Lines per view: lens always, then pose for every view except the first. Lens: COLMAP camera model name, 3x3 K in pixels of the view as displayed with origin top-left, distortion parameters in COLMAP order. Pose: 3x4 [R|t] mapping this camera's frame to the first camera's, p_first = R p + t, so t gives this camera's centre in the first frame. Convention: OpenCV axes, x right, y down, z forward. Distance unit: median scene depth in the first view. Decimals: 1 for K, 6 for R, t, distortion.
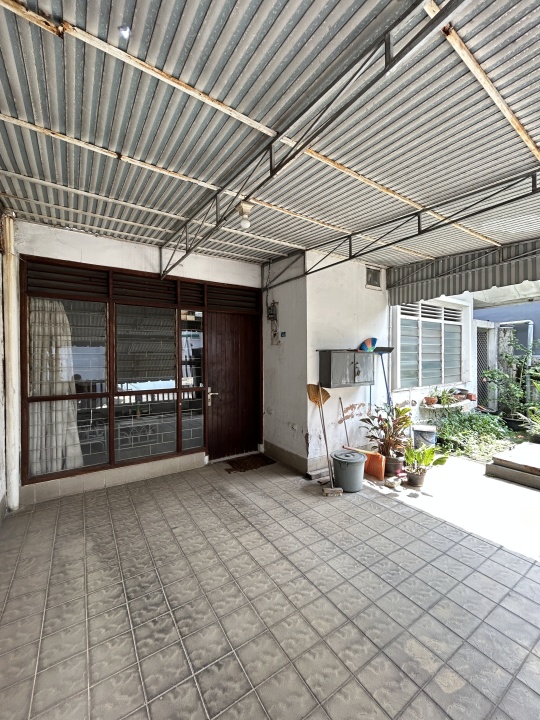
lens RADIAL K [[292.9, 0, 270.0], [0, 292.9, 360.0], [0, 0, 1]] dist [-0.002288, -0.000022]
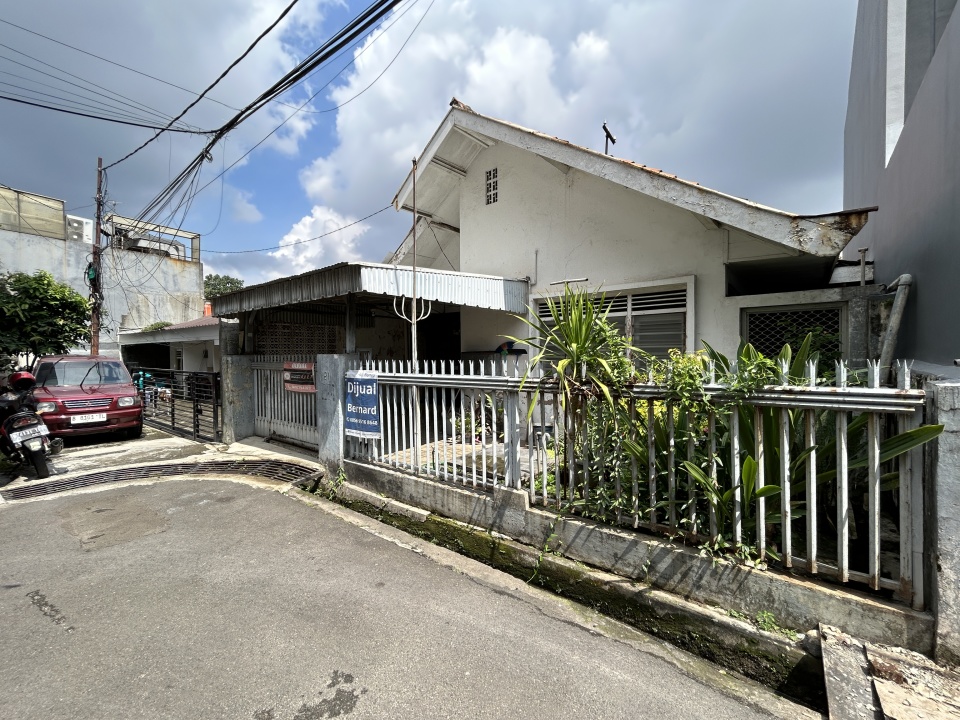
lens RADIAL K [[390.6, 0, 477.2], [0, 390.6, 360.2], [0, 0, 1]] dist [-0.002288, -0.000022]
pose [[0.279815, 0.029125, -0.959612, 1.920173], [-0.000028, 0.999540, 0.030328, -0.049542], [0.960054, -0.008459, 0.279687, 0.404242]]
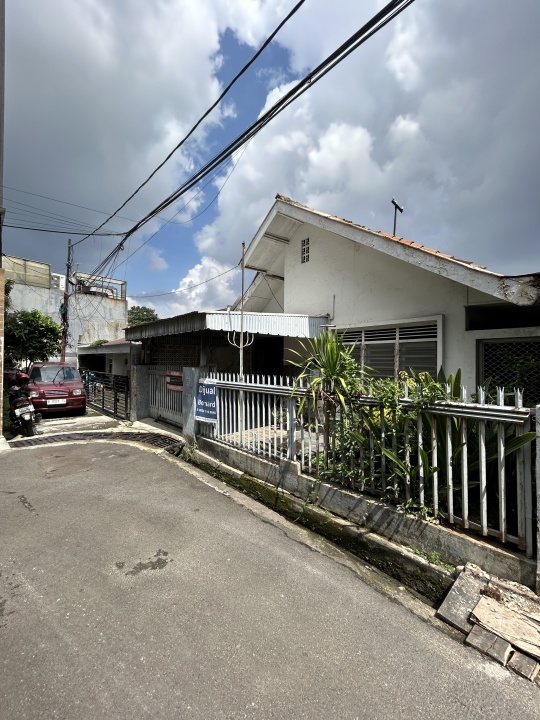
lens RADIAL K [[292.9, 0, 270.0], [0, 292.9, 360.0], [0, 0, 1]] dist [-0.002288, -0.000022]
pose [[0.118801, 0.010369, -0.992864, 2.085206], [-0.013993, 0.999864, 0.008768, -0.084469], [0.992820, 0.012851, 0.118929, 0.519665]]
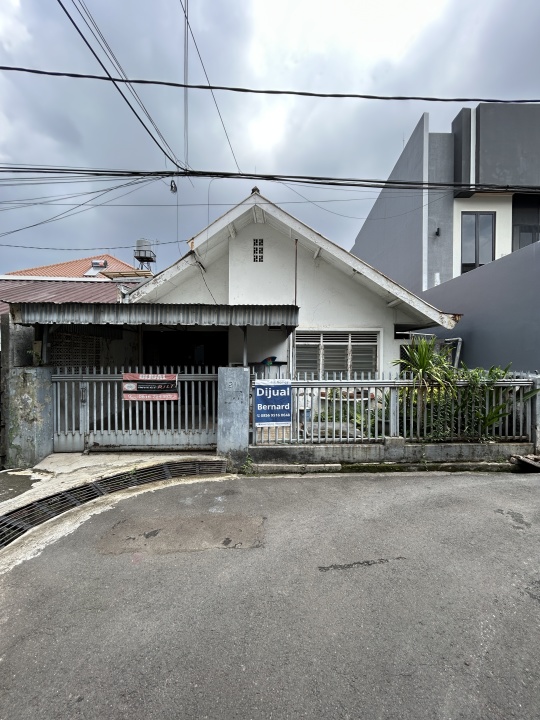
lens RADIAL K [[292.9, 0, 270.0], [0, 292.9, 360.0], [0, 0, 1]] dist [-0.002288, -0.000022]
pose [[0.829674, 0.020155, -0.557884, 1.397394], [-0.016609, 0.999797, 0.011420, -0.076416], [0.558001, -0.000209, 0.829841, -0.582723]]
